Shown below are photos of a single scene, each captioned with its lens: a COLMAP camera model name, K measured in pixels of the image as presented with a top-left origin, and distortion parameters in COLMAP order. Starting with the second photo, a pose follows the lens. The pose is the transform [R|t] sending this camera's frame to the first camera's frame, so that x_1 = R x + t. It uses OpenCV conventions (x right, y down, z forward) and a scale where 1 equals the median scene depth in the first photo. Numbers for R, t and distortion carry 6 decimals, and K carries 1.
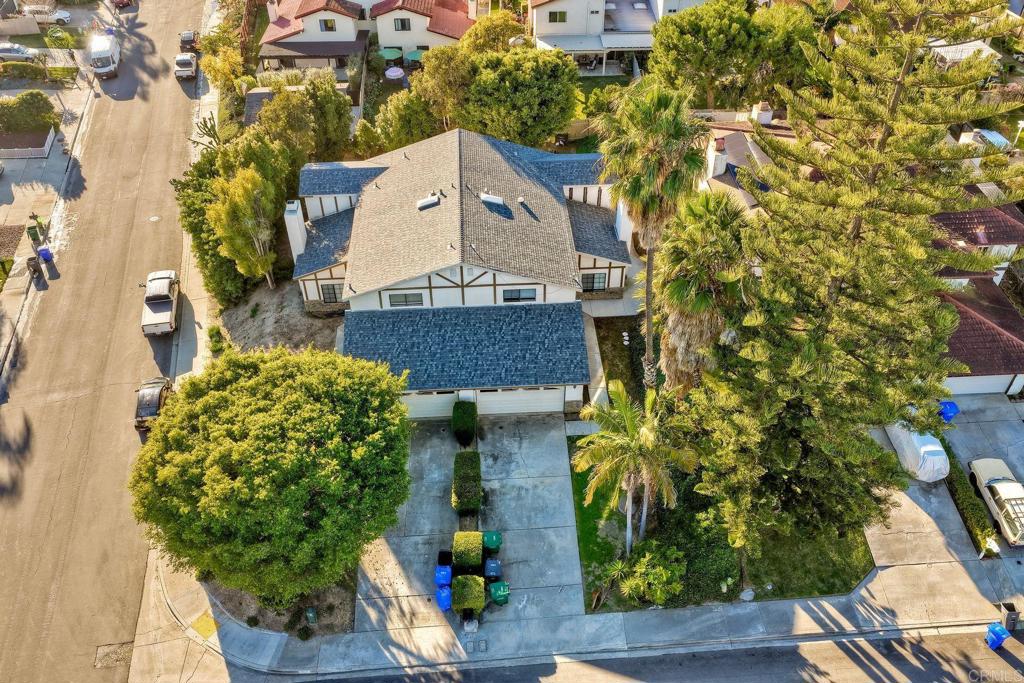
lens RADIAL K [[846.9, 0, 509.9], [0, 846.9, 339.4], [0, 0, 1]] dist [-0.000965, -0.003039]
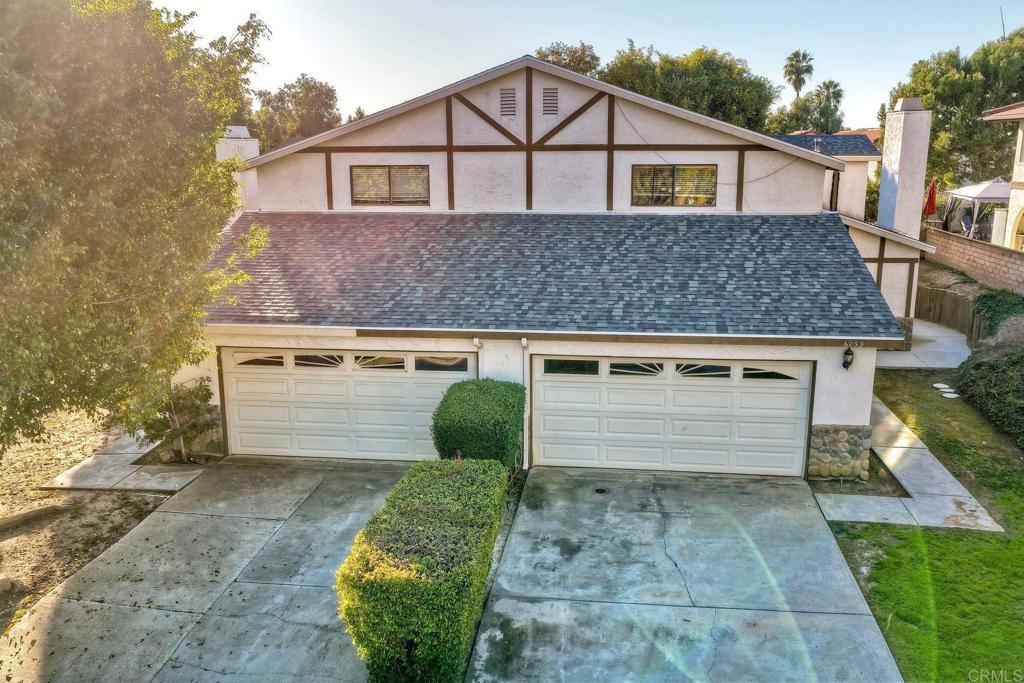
lens RADIAL K [[846.9, 0, 506.9], [0, 846.9, 345.6], [0, 0, 1]] dist [-0.000965, -0.003039]
pose [[0.983295, 0.042516, -0.176983, 0.008373], [-0.120652, 0.880278, -0.458860, 0.205999], [0.136286, 0.472549, 0.870703, 0.707023]]
